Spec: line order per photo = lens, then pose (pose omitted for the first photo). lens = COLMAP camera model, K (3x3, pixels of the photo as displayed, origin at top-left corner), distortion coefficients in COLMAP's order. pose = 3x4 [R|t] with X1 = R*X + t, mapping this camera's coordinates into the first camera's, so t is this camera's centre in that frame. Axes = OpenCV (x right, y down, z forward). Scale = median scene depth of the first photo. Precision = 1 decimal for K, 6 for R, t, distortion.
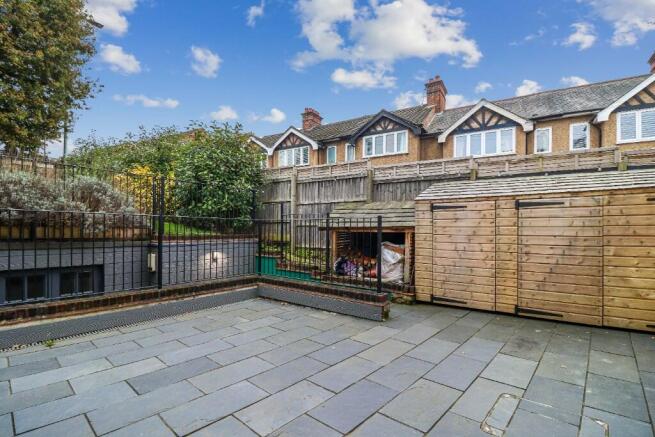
lens RADIAL K [[320.5, 0, 327.5], [0, 320.5, 218.5], [0, 0, 1]] dist [0.000278, -0.000390]
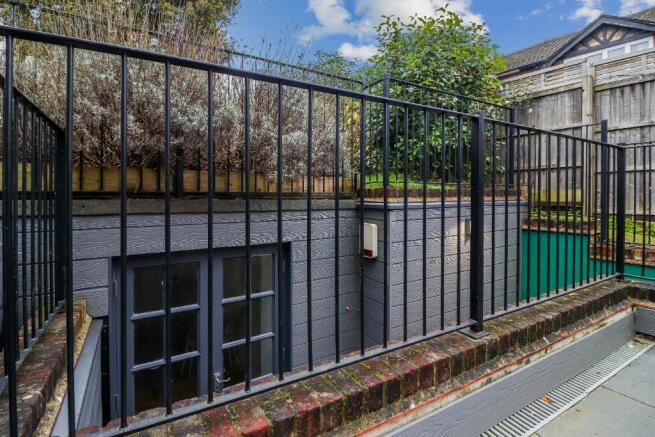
lens RADIAL K [[327.7, 0, 349.5], [0, 327.7, 193.2], [0, 0, 1]] dist [0.000372, 0.000229]
pose [[0.955723, -0.010565, -0.294078, -0.343505], [0.018186, 0.999566, 0.023192, 0.039024], [0.293705, -0.027514, 0.955500, 0.394061]]
